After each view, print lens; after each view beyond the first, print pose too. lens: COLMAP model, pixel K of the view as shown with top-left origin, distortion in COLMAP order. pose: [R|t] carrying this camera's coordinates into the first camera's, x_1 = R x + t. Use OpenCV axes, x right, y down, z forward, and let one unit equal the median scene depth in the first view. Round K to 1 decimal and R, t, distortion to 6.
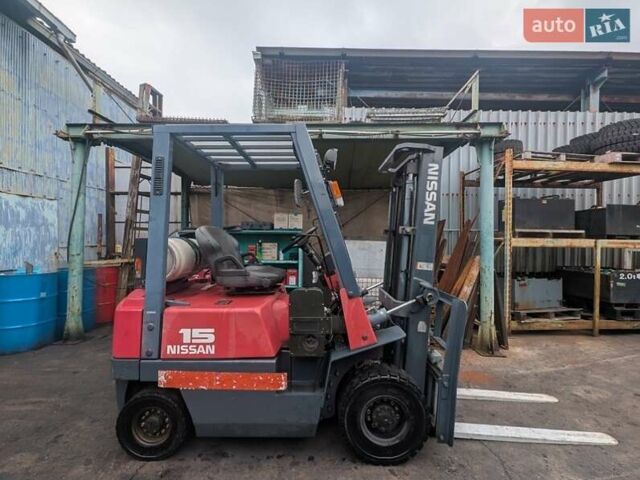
lens RADIAL K [[266.1, 0, 322.9], [0, 266.1, 239.9], [0, 0, 1]] dist [0.000436, -0.000354]
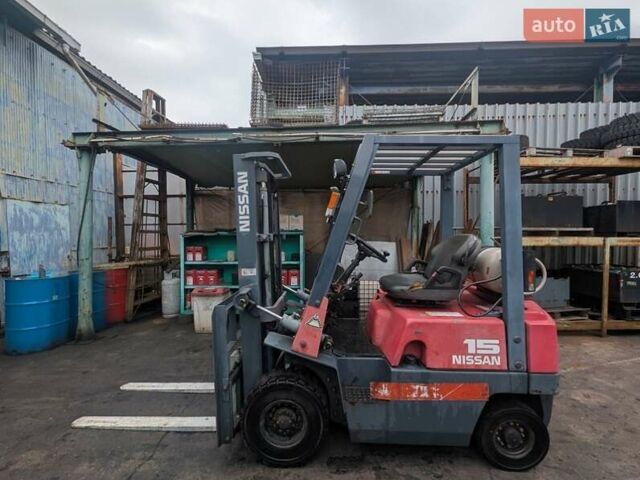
lens RADIAL K [[266.1, 0, 320.7], [0, 266.1, 241.3], [0, 0, 1]] dist [0.000436, -0.000354]
pose [[0.999213, -0.011484, -0.037977, 0.028015], [0.012196, 0.999753, 0.018586, -0.016946], [0.037754, -0.019034, 0.999106, -0.005439]]
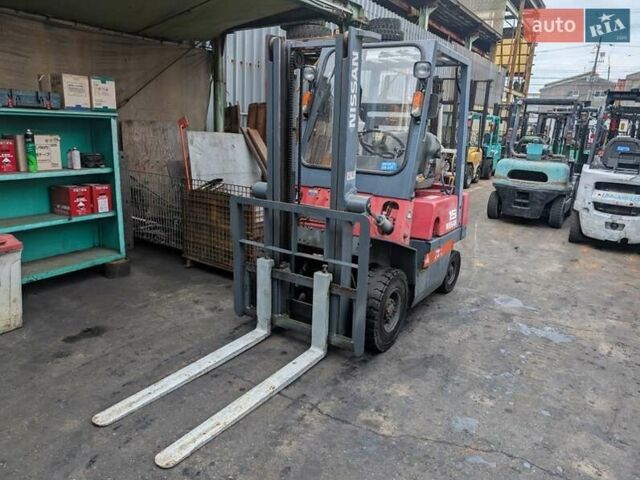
lens RADIAL K [[466.4, 0, 319.8], [0, 466.4, 238.7], [0, 0, 1]] dist [-0.004120, -0.001049]
pose [[0.543014, -0.187765, 0.818462, -0.716454], [-0.034478, 0.968873, 0.245145, -0.033785], [-0.839016, -0.161336, 0.519638, 0.107443]]
